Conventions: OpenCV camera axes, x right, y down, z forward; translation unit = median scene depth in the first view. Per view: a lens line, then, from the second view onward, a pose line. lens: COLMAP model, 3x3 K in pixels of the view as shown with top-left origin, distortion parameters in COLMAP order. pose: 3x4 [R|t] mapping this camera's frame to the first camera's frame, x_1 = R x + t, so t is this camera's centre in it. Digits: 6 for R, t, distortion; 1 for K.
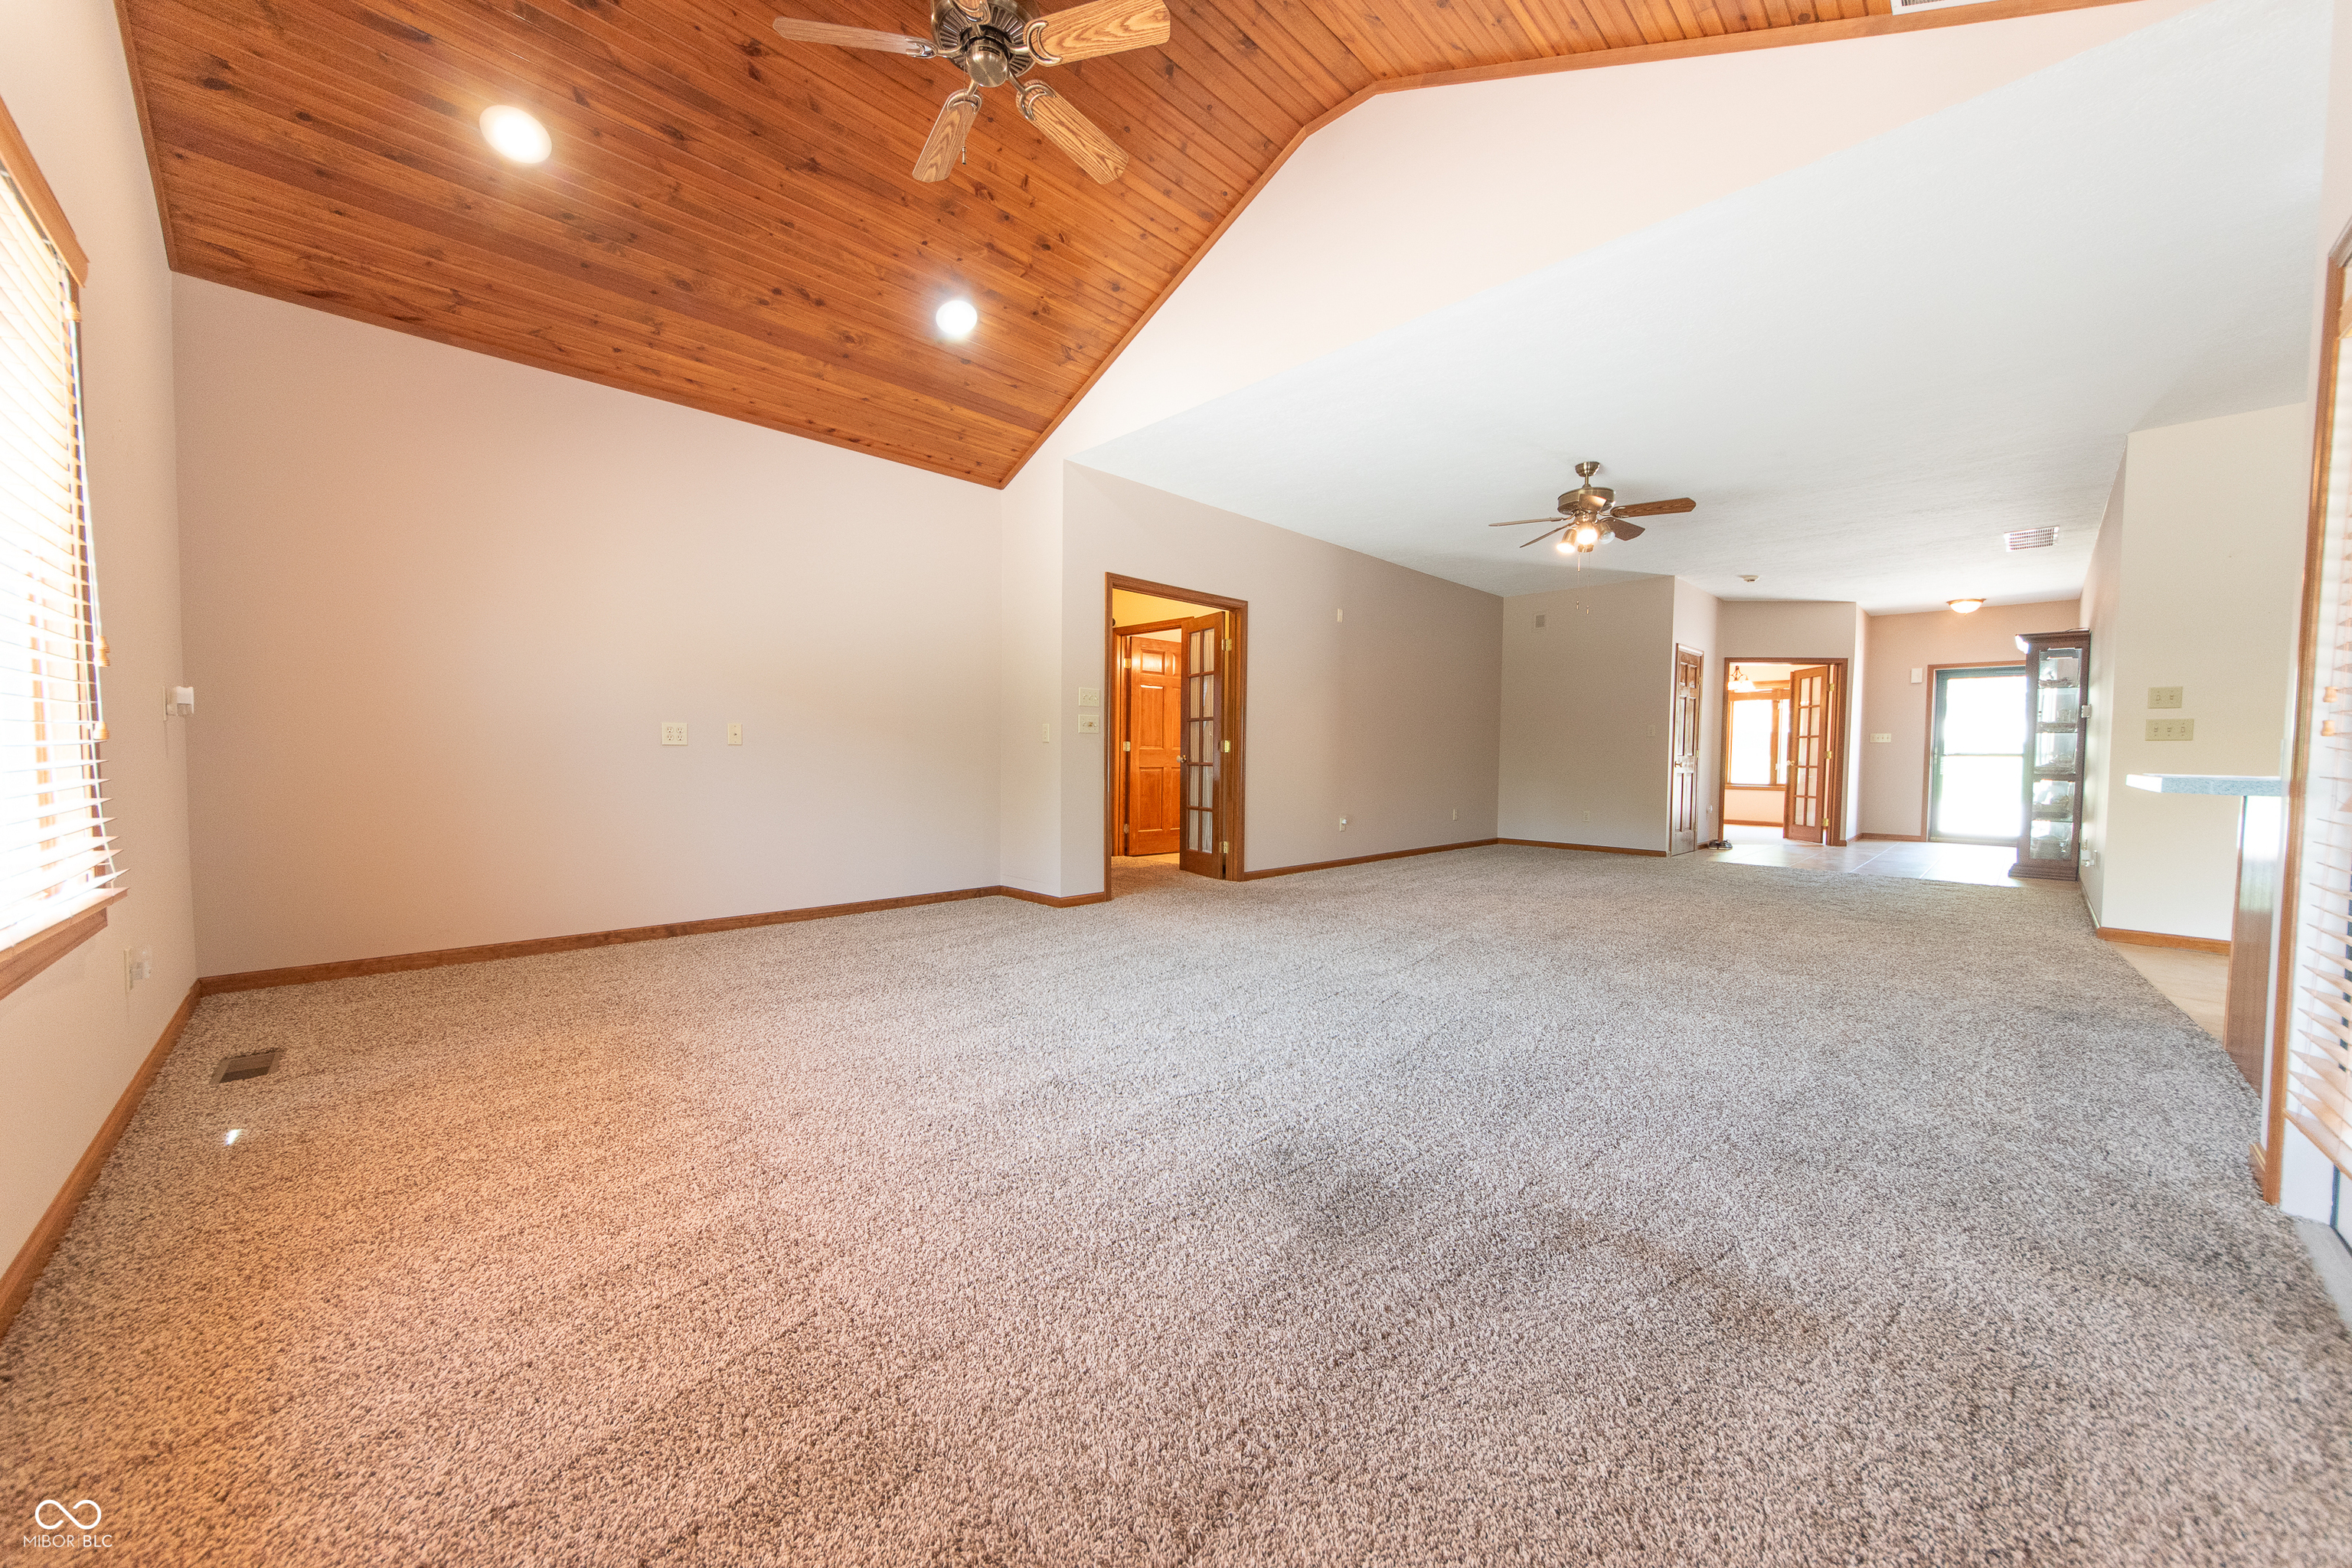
lens RADIAL K [[844.7, 0, 1173.0], [0, 844.7, 791.1], [0, 0, 1]] dist [-0.001496, -0.000019]
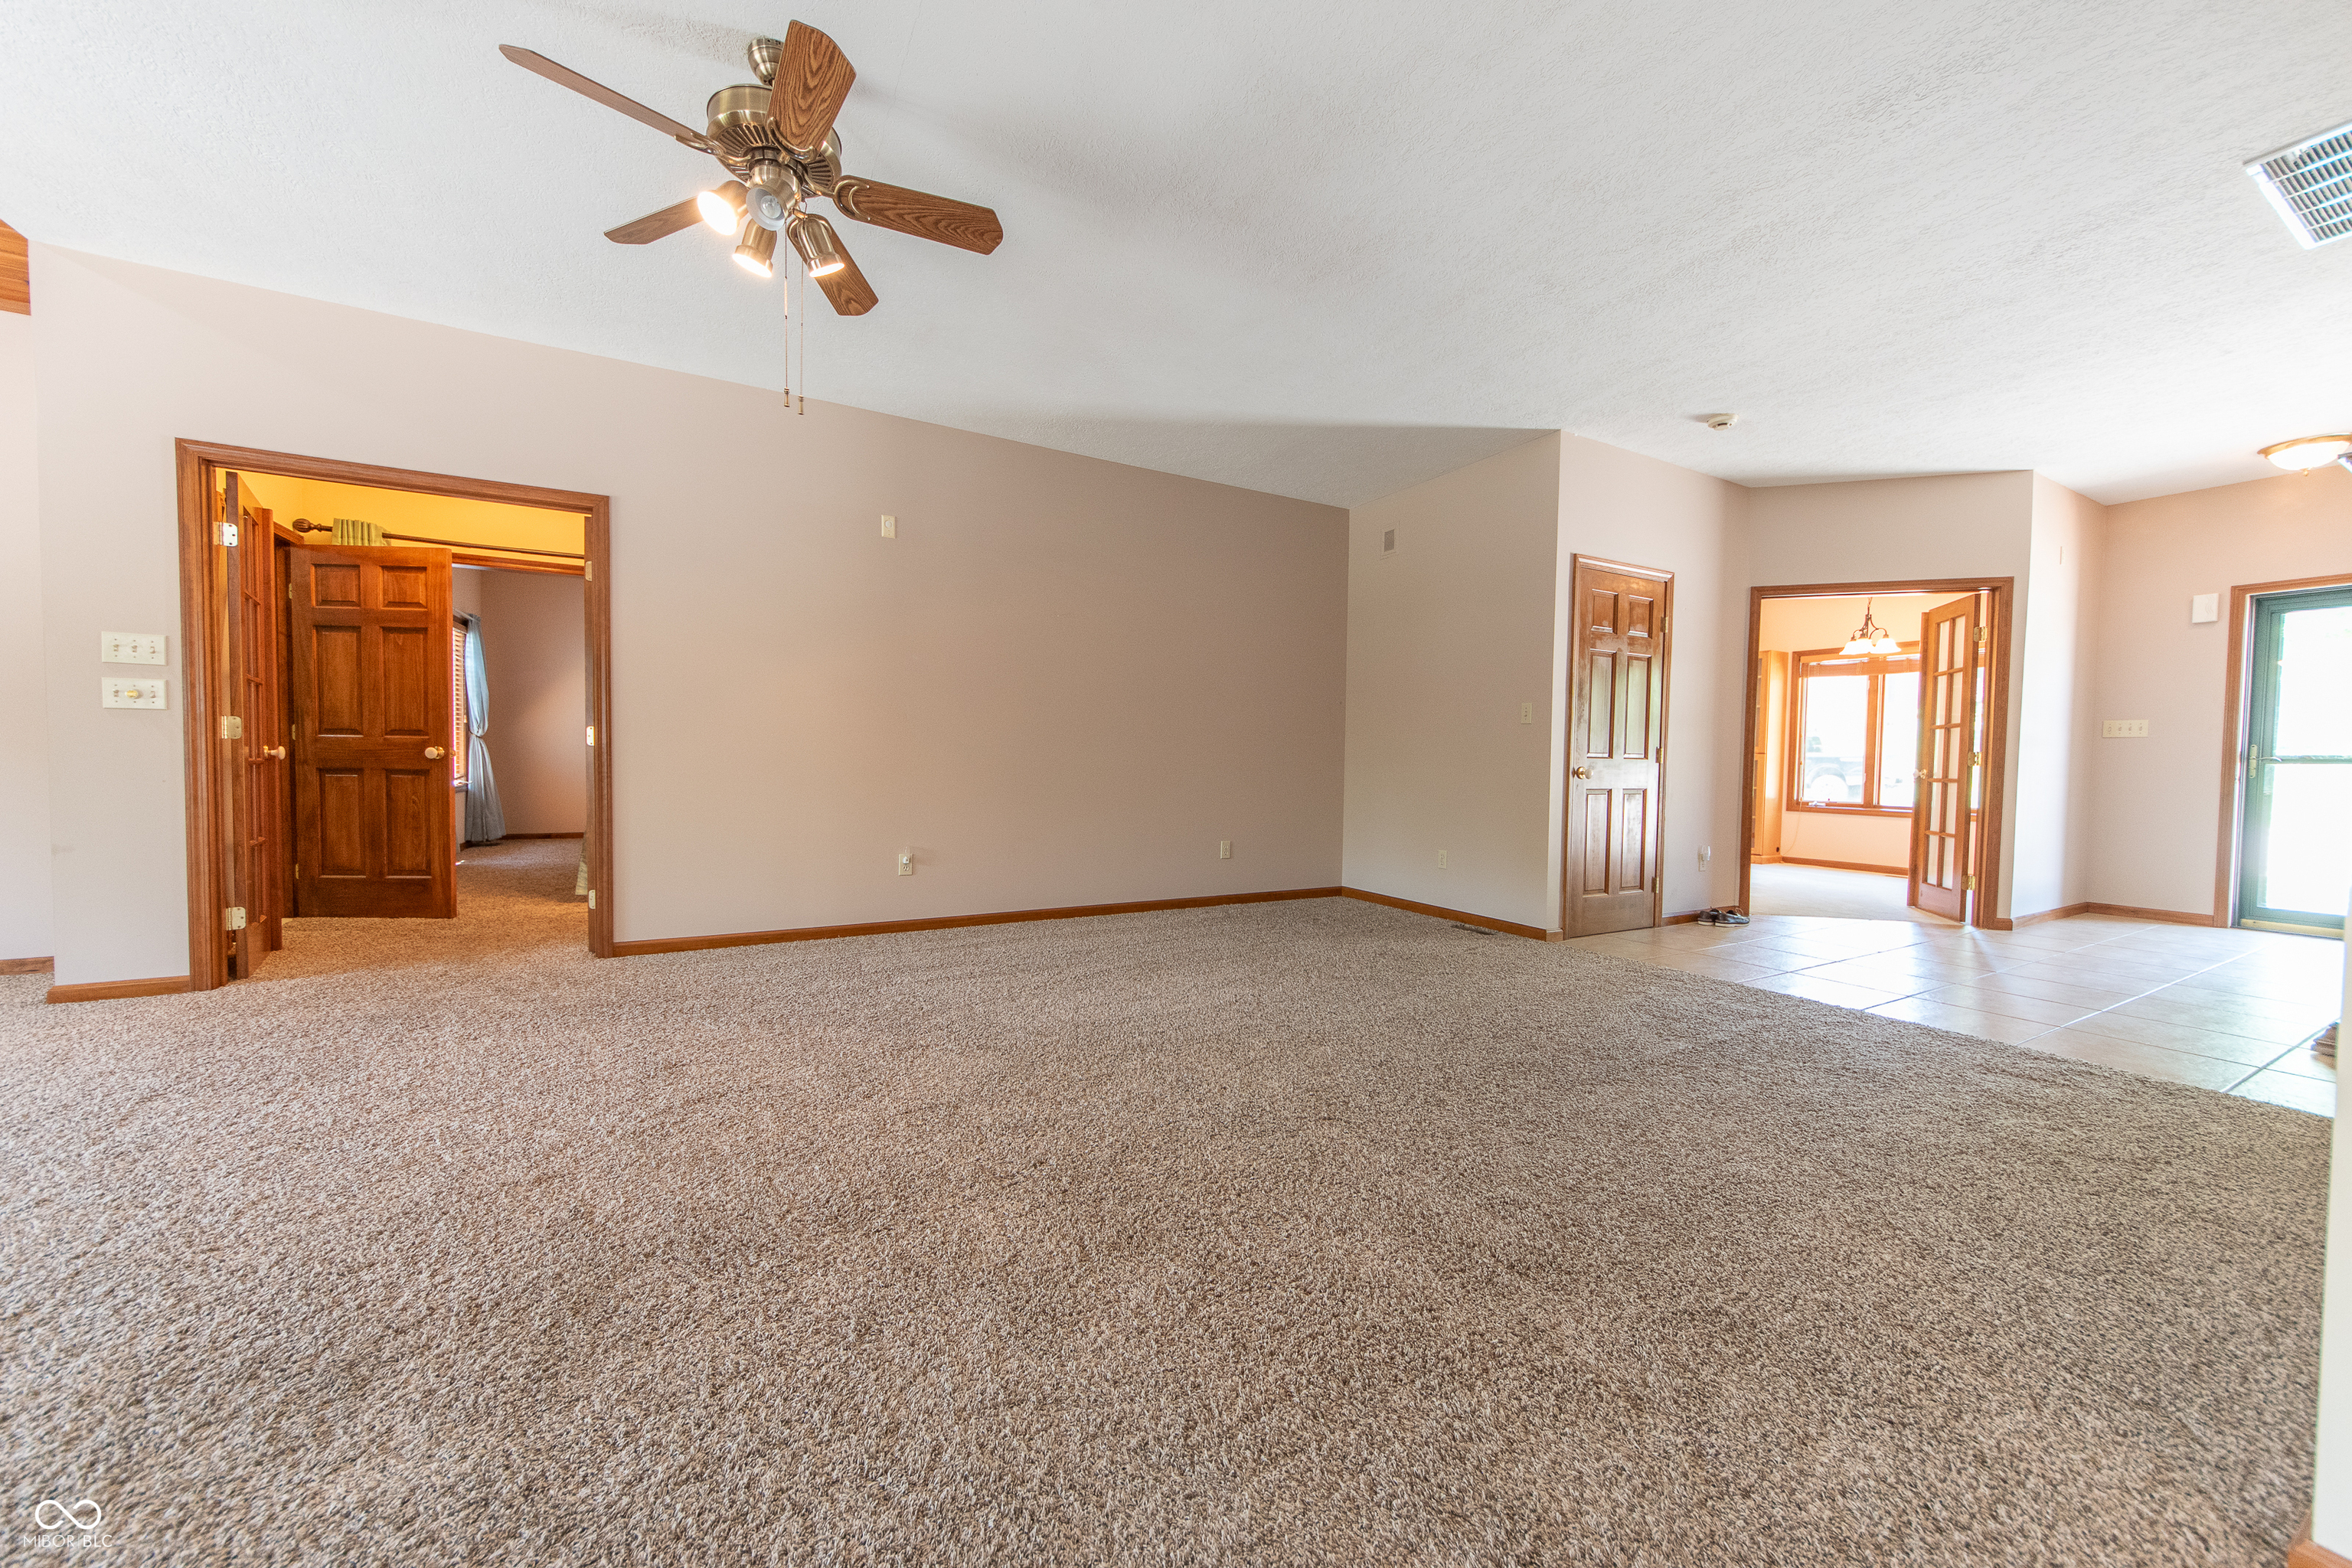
lens RADIAL K [[844.7, 0, 1183.2], [0, 844.7, 787.2], [0, 0, 1]] dist [-0.001496, -0.000019]
pose [[0.964381, 0.011767, -0.264256, 0.637067], [-0.015646, 0.999798, -0.012577, -0.014721], [0.264055, 0.016263, 0.964371, 0.513975]]
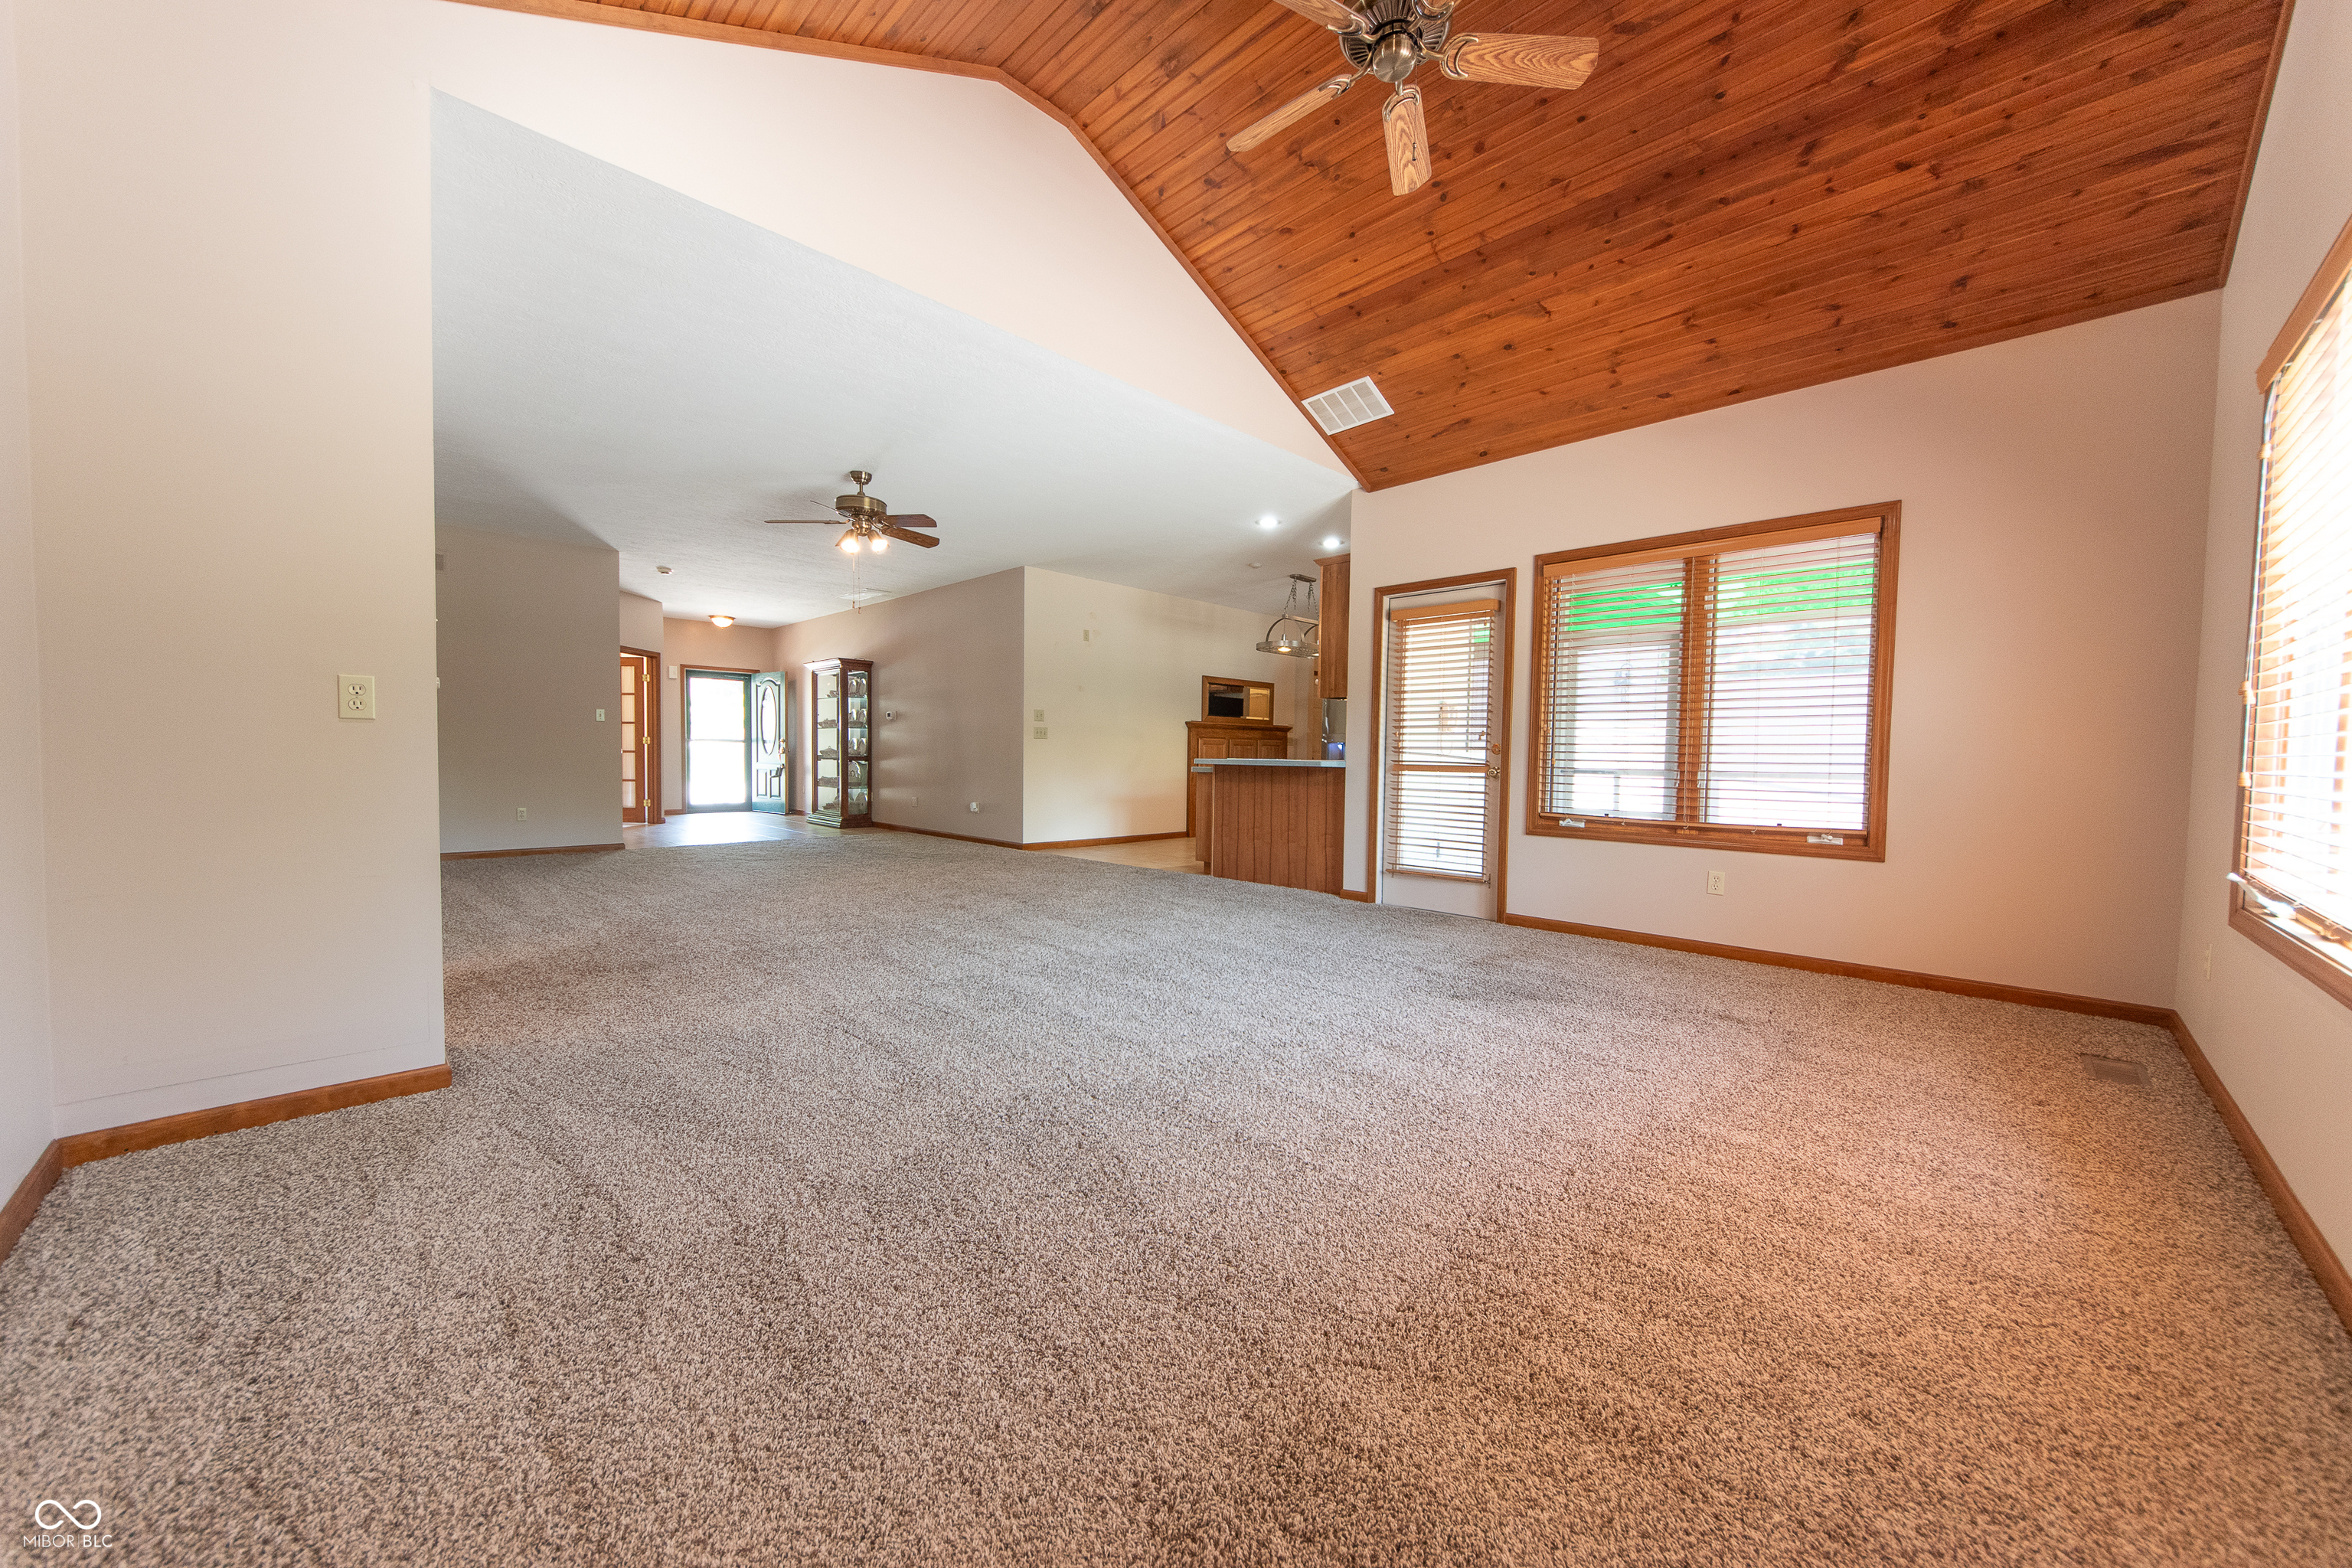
lens RADIAL K [[844.7, 0, 1191.2], [0, 844.7, 782.0], [0, 0, 1]] dist [-0.001496, -0.000019]
pose [[-0.009830, -0.045877, 0.998899, -0.455175], [0.029795, 0.998490, 0.046152, -0.027854], [-0.999508, 0.030215, -0.008449, 0.468124]]
